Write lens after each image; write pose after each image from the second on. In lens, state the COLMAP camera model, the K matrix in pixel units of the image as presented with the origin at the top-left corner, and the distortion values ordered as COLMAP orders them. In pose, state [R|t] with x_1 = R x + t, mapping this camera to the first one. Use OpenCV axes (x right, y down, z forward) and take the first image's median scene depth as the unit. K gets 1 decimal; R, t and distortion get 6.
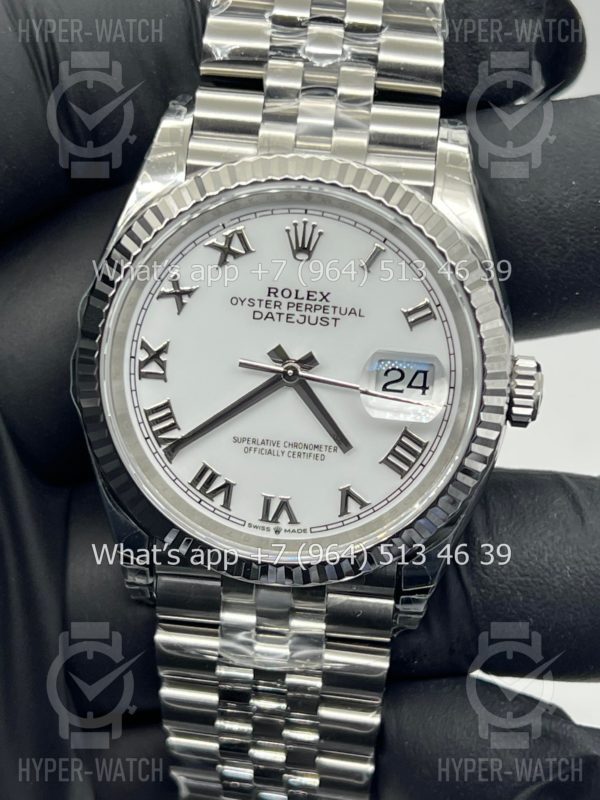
lens RADIAL K [[1855.4, 0, 300.0], [0, 1855.4, 400.0], [0, 0, 1]] dist [0.046710, -0.200414]
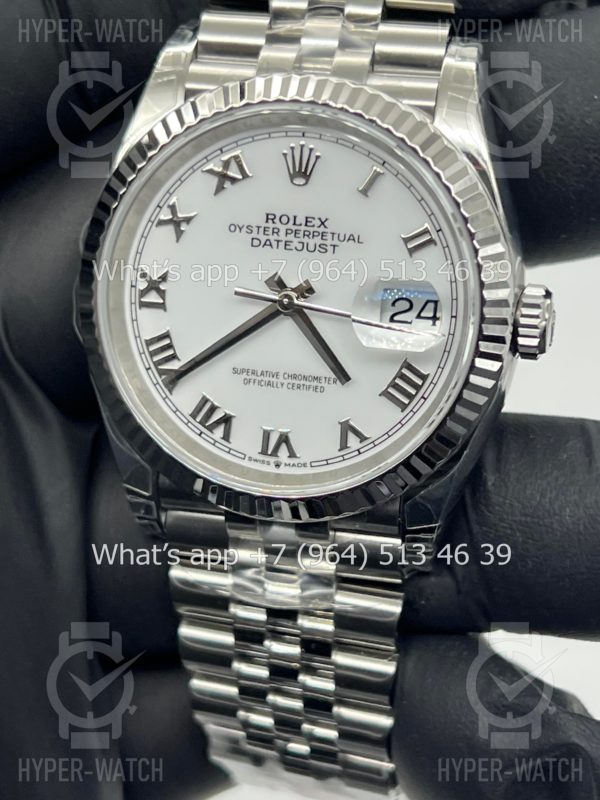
lens RADIAL K [[1855.4, 0, 300.0], [0, 1855.4, 400.0], [0, 0, 1]] dist [0.046710, -0.200414]
pose [[0.984531, 0.008148, -0.175021, 0.170370], [-0.006743, 0.999940, 0.008622, 0.028230], [0.175080, -0.007309, 0.984527, 0.045163]]
